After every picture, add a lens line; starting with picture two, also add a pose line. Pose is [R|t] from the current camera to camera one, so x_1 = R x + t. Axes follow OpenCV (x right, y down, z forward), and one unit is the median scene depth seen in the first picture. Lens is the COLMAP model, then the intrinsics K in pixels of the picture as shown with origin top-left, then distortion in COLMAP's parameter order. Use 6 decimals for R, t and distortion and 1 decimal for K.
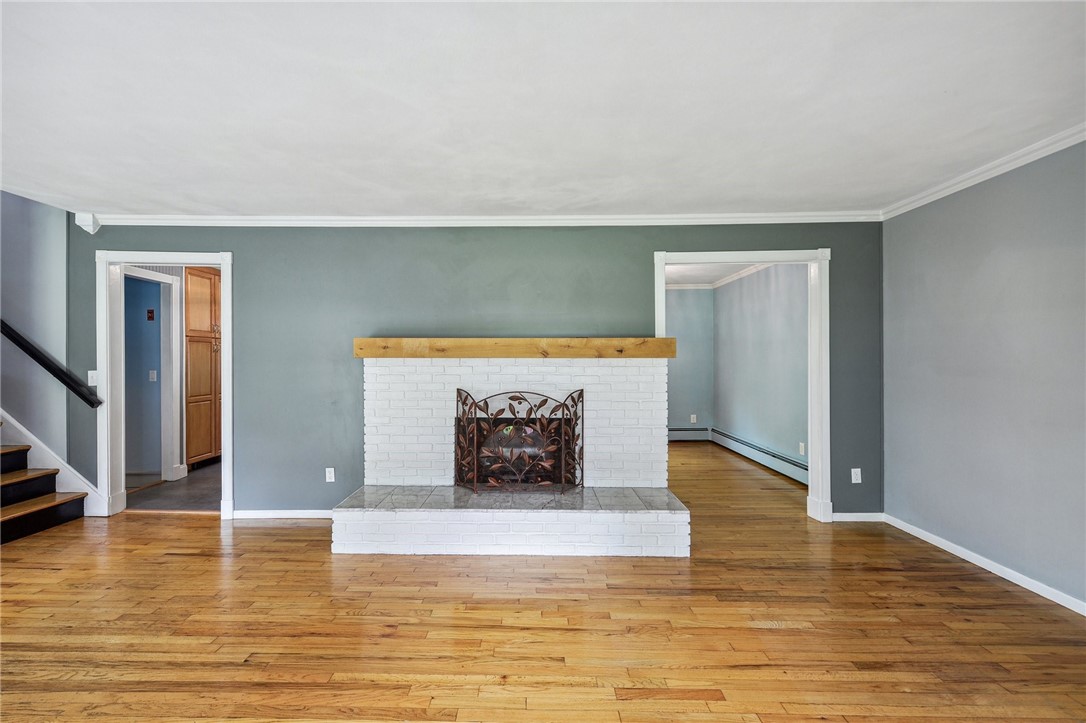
lens RADIAL K [[435.1, 0, 530.4], [0, 435.1, 362.5], [0, 0, 1]] dist [0.001961, 0.000143]
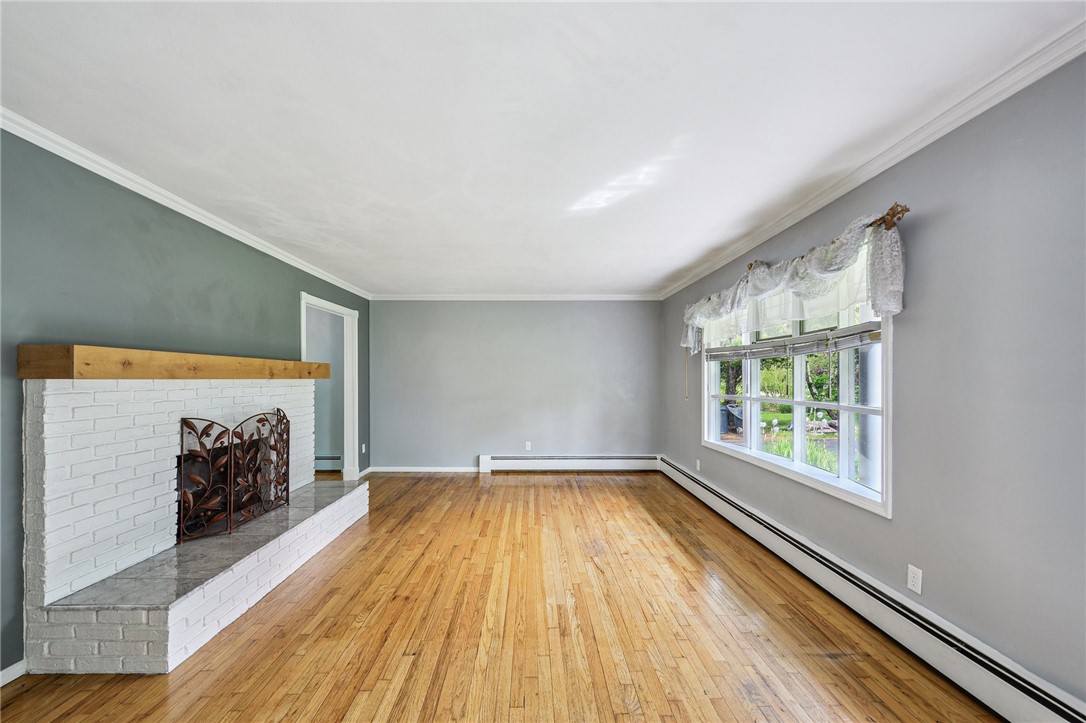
lens RADIAL K [[437.0, 0, 523.7], [0, 437.0, 379.2], [0, 0, 1]] dist [-0.001334, -0.000277]
pose [[-0.000339, -0.003463, 0.999994, -1.012211], [0.004740, 0.999983, 0.003465, -0.010547], [-0.999989, 0.004741, -0.000323, 0.412068]]
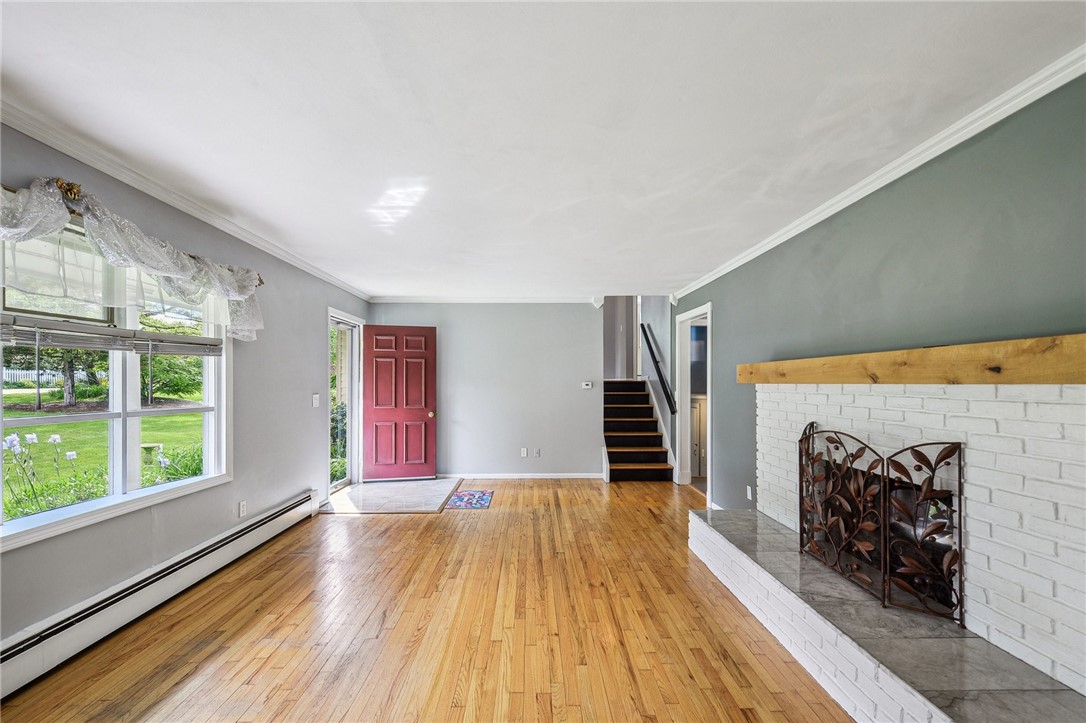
lens RADIAL K [[447.0, 0, 543.8], [0, 447.0, 388.3], [0, 0, 1]] dist [0.013561, -0.000166]
pose [[0.047837, 0.011420, -0.998790, 0.682647], [-0.005009, 0.999925, 0.011193, -0.009298], [0.998843, 0.004468, 0.047891, 0.489282]]
